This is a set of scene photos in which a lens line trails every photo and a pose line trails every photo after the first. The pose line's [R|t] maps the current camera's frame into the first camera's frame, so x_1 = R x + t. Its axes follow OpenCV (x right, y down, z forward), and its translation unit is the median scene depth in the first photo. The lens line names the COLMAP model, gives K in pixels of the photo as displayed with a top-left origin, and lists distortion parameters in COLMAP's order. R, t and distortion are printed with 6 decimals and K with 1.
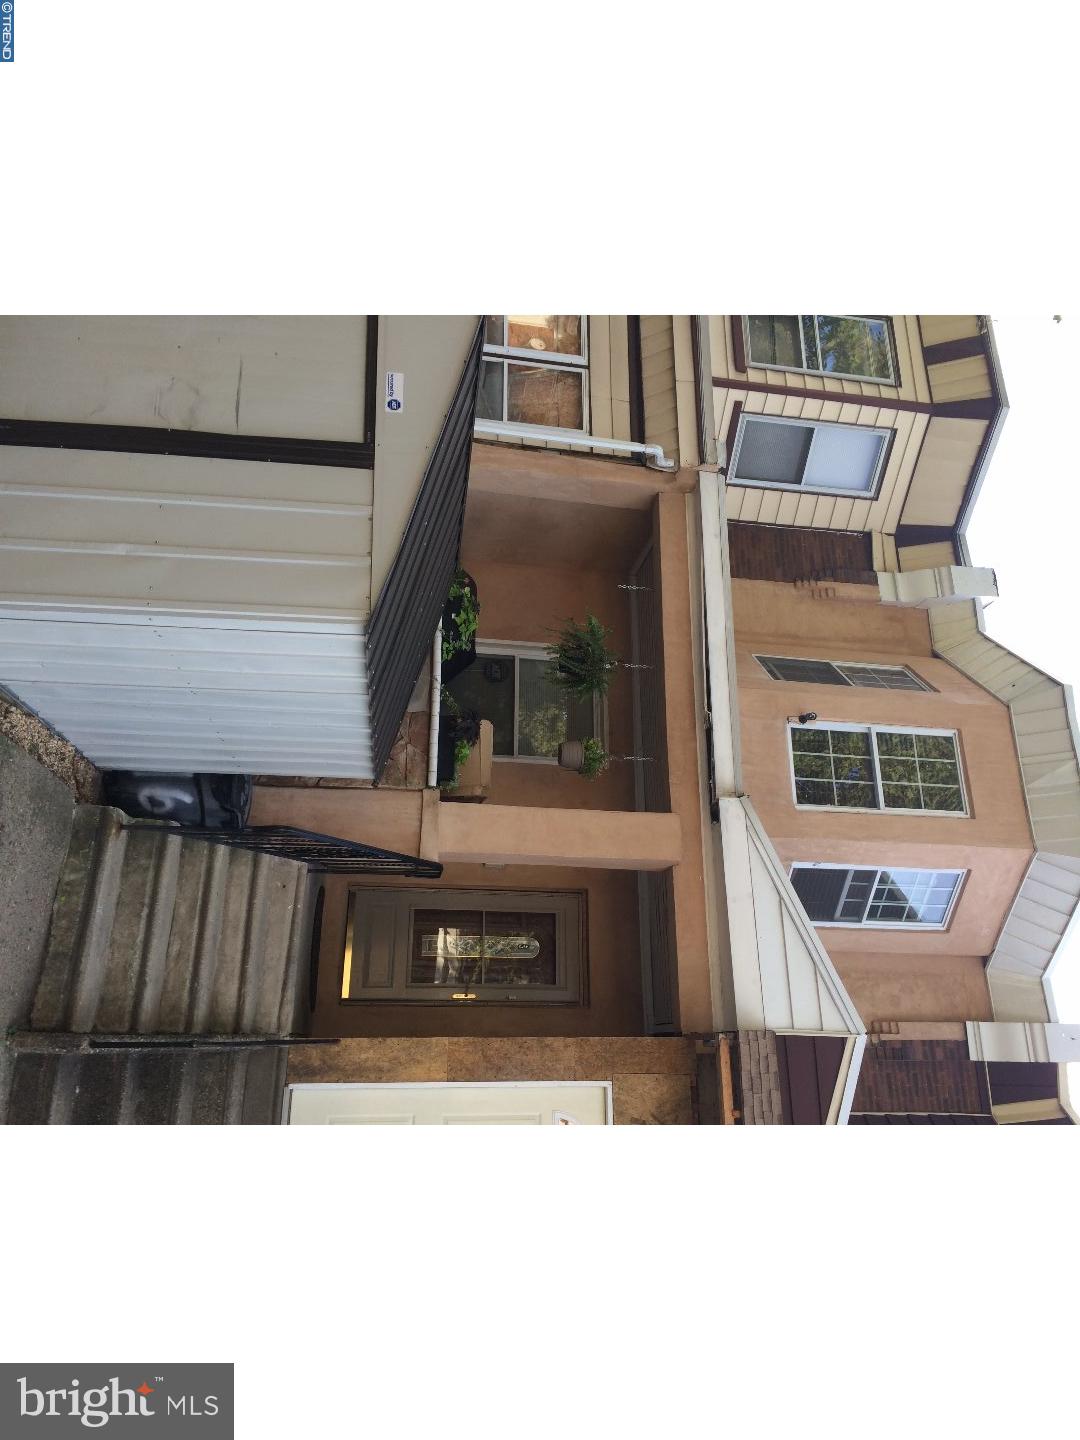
lens RADIAL K [[1337.9, 0, 631.7], [0, 1337.9, 547.8], [0, 0, 1]] dist [0.093637, -0.171731]
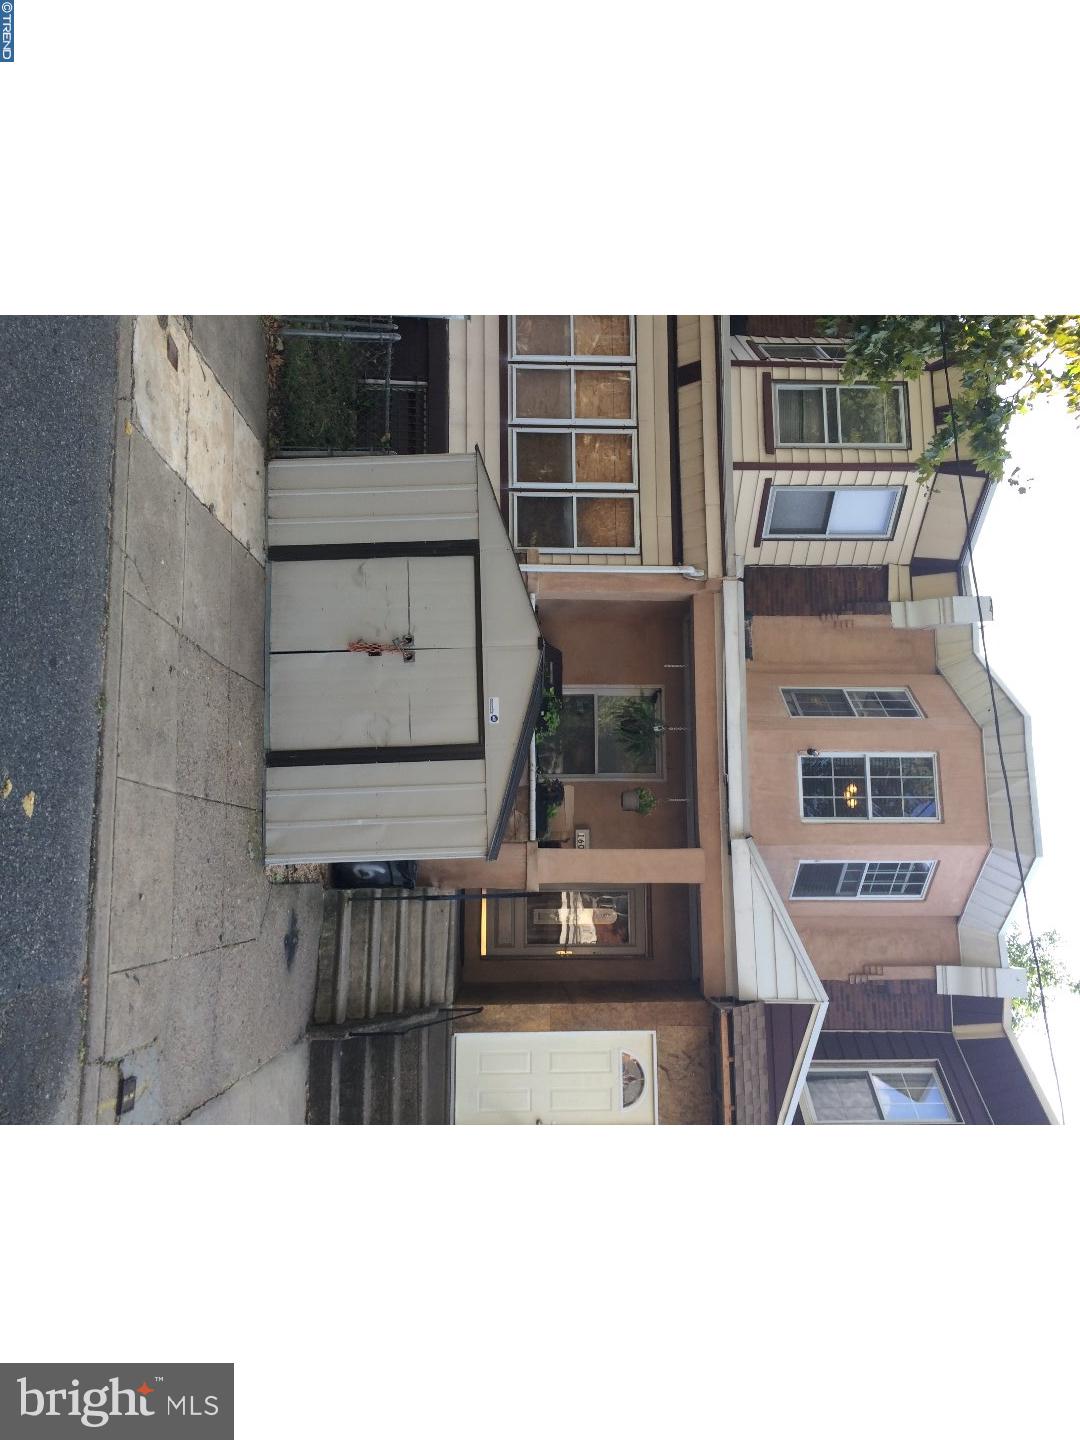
lens RADIAL K [[1233.5, 0, 540.0], [0, 1233.5, 720.0], [0, 0, 1]] dist [0.058223, -0.015542]
pose [[0.988707, -0.017998, -0.148776, 0.046034], [0.047614, 0.979048, 0.197985, -0.156191], [0.142095, -0.202833, 0.968849, -0.209652]]
